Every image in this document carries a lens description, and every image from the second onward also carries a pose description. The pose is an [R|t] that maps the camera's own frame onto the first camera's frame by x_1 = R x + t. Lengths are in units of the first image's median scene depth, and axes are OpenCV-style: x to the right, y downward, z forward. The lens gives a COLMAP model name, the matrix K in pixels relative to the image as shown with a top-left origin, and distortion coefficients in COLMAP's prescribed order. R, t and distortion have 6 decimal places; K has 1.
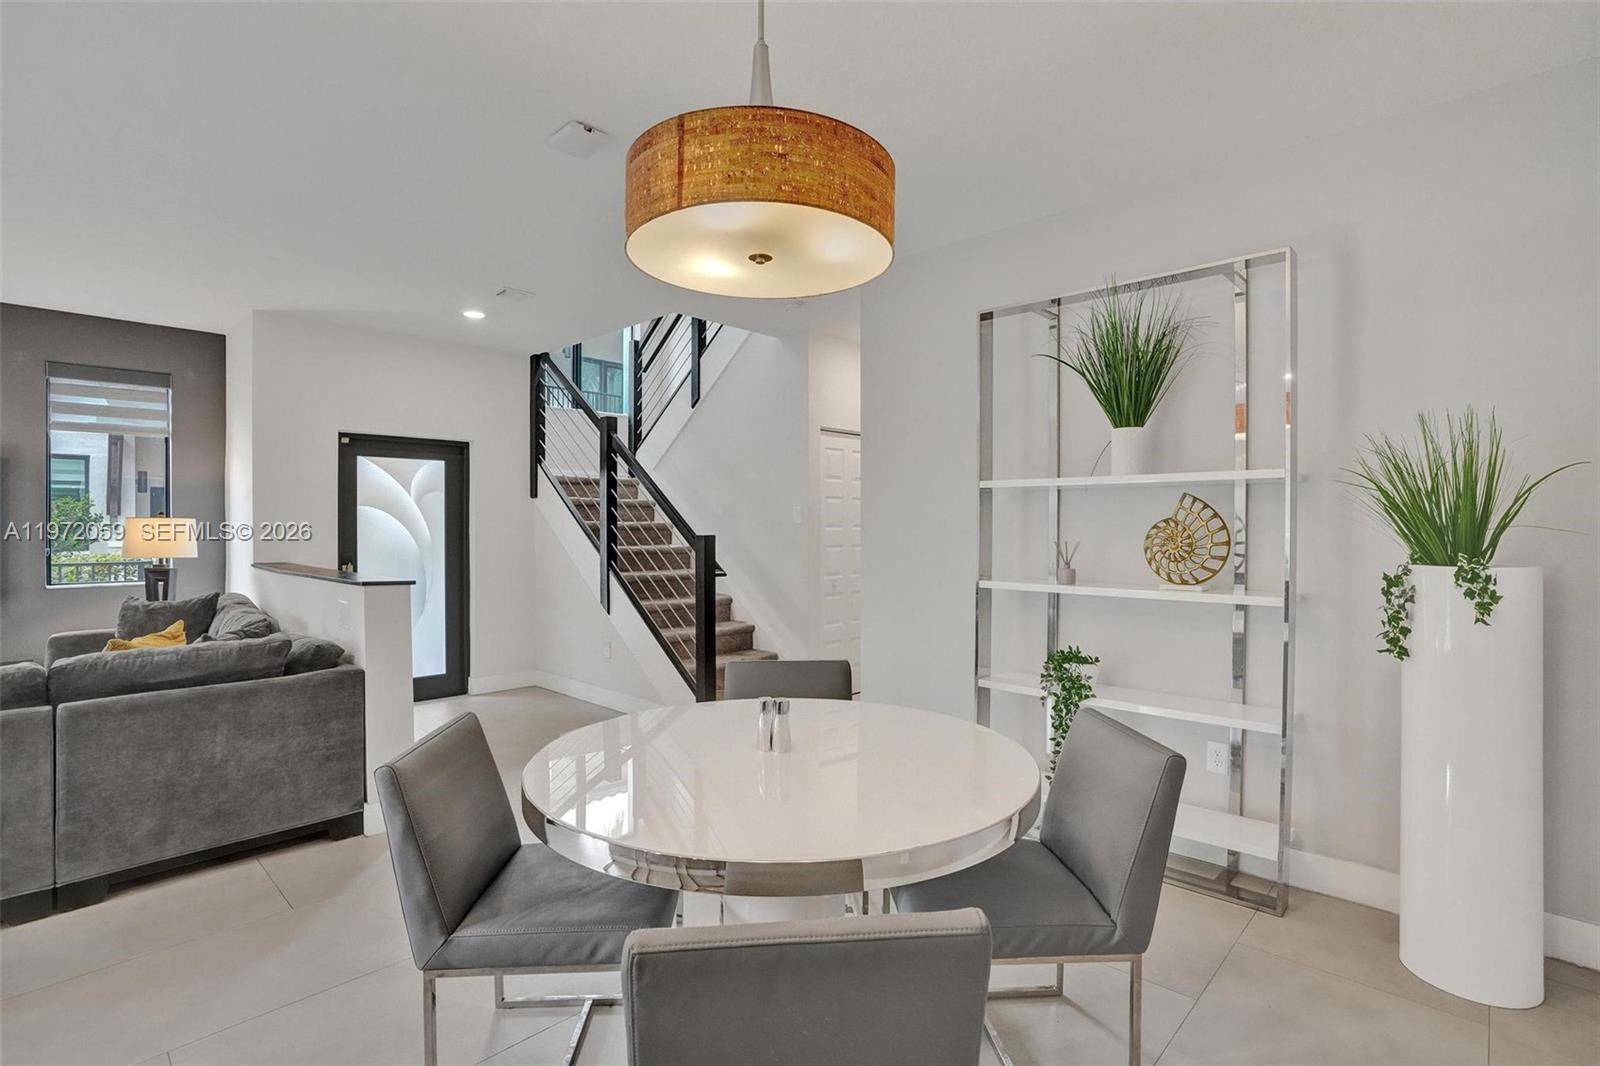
lens RADIAL K [[768.0, 0, 801.2], [0, 768.0, 533.5], [0, 0, 1]] dist [-0.056651, 0.003986]
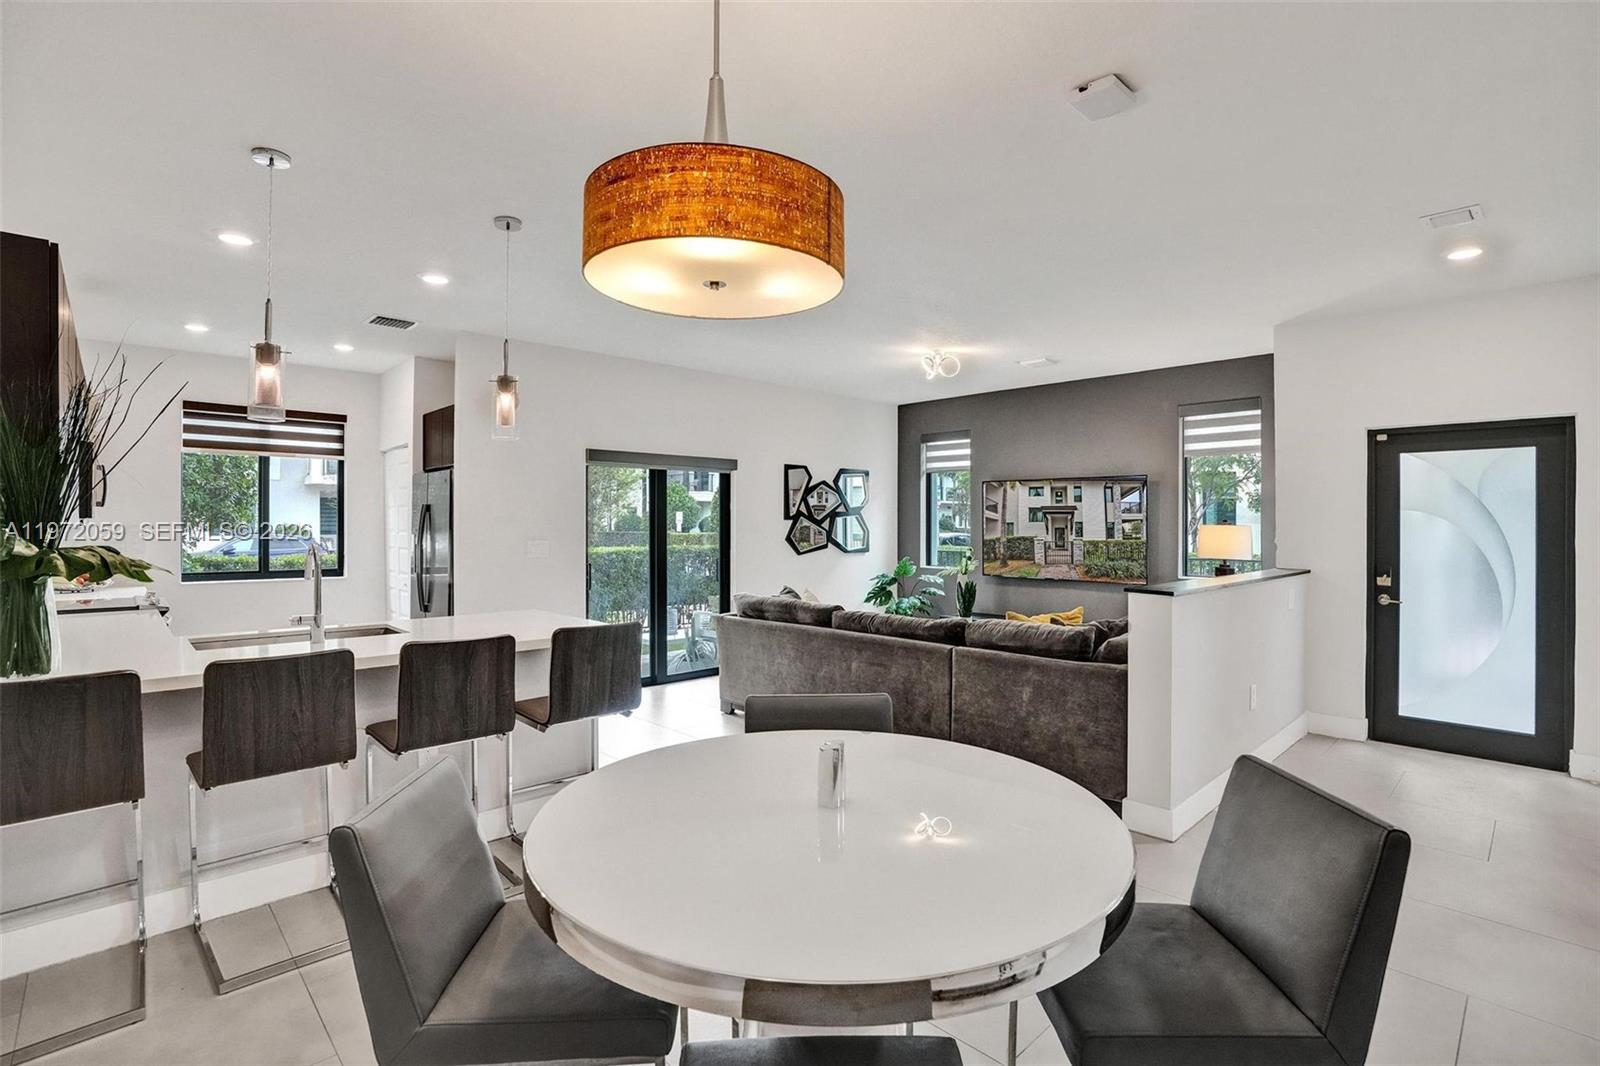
lens RADIAL K [[751.6, 0, 812.0], [0, 751.6, 517.5], [0, 0, 1]] dist [-0.031262, -0.000137]
pose [[-0.039998, -0.016467, -0.999064, 0.295085], [-0.010291, 0.999818, -0.016067, -0.009178], [0.999147, 0.009639, -0.040161, 0.363199]]
